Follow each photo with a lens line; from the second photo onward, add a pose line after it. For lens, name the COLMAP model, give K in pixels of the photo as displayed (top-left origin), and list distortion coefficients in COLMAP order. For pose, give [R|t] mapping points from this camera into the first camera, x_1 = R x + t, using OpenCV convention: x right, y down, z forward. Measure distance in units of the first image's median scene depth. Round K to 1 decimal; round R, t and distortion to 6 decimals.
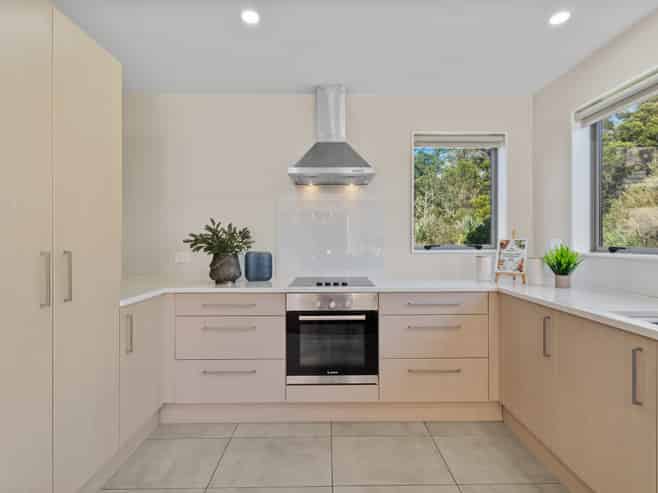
lens RADIAL K [[324.0, 0, 329.0], [0, 324.0, 246.5], [0, 0, 1]] dist [-0.004008, -0.000096]
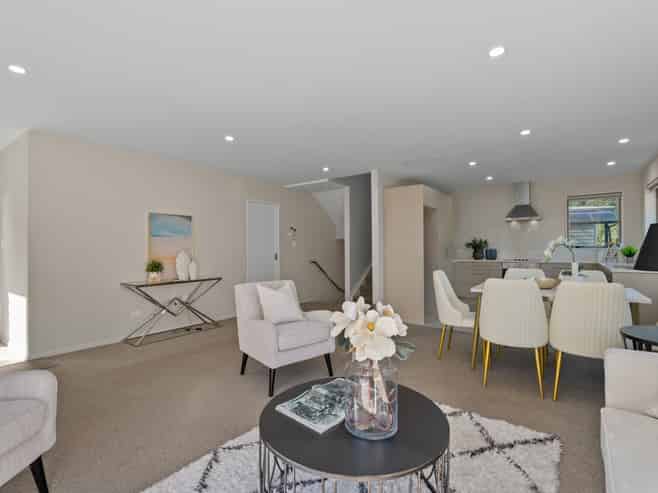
lens RADIAL K [[324.0, 0, 329.0], [0, 324.0, 246.5], [0, 0, 1]] dist [-0.004008, -0.000096]
pose [[0.800022, -0.008050, -0.599917, 0.332547], [0.003762, 0.999958, -0.008402, 0.016858], [0.599959, 0.004465, 0.800018, -2.047039]]
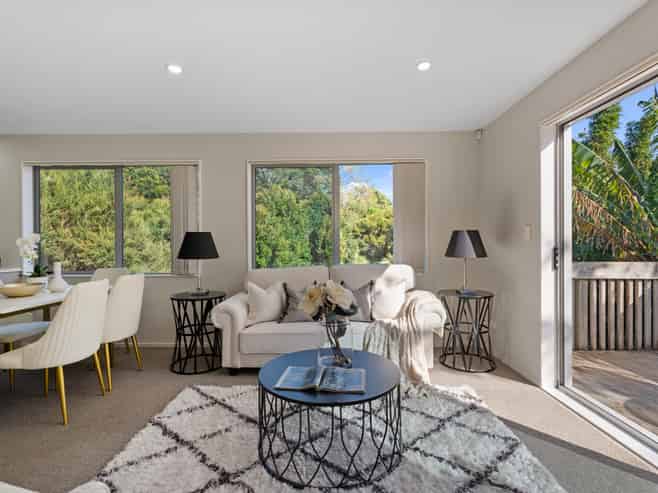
lens RADIAL K [[324.0, 0, 329.0], [0, 324.0, 246.5], [0, 0, 1]] dist [-0.004008, -0.000096]
pose [[0.004244, -0.001009, 0.999990, -0.804259], [0.013039, 0.999915, 0.000954, 0.028982], [-0.999906, 0.013034, 0.004257, -1.521464]]
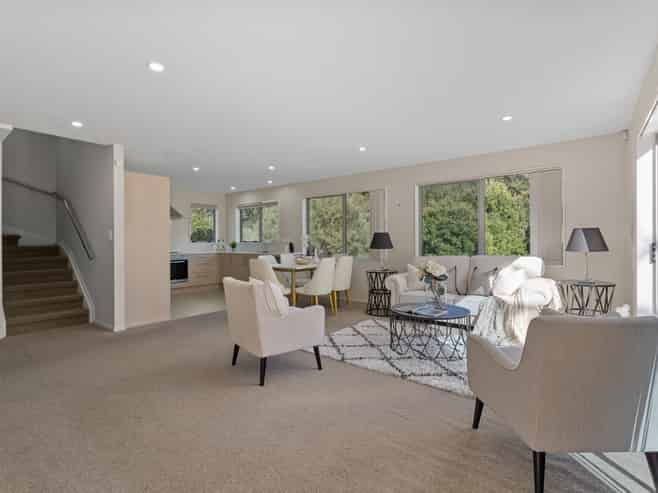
lens RADIAL K [[324.0, 0, 329.0], [0, 324.0, 246.5], [0, 0, 1]] dist [-0.004008, -0.000096]
pose [[0.621277, -0.012289, 0.783495, -1.471664], [0.007428, 0.999924, 0.009794, 0.034285], [-0.783556, -0.000265, 0.621321, -2.112257]]
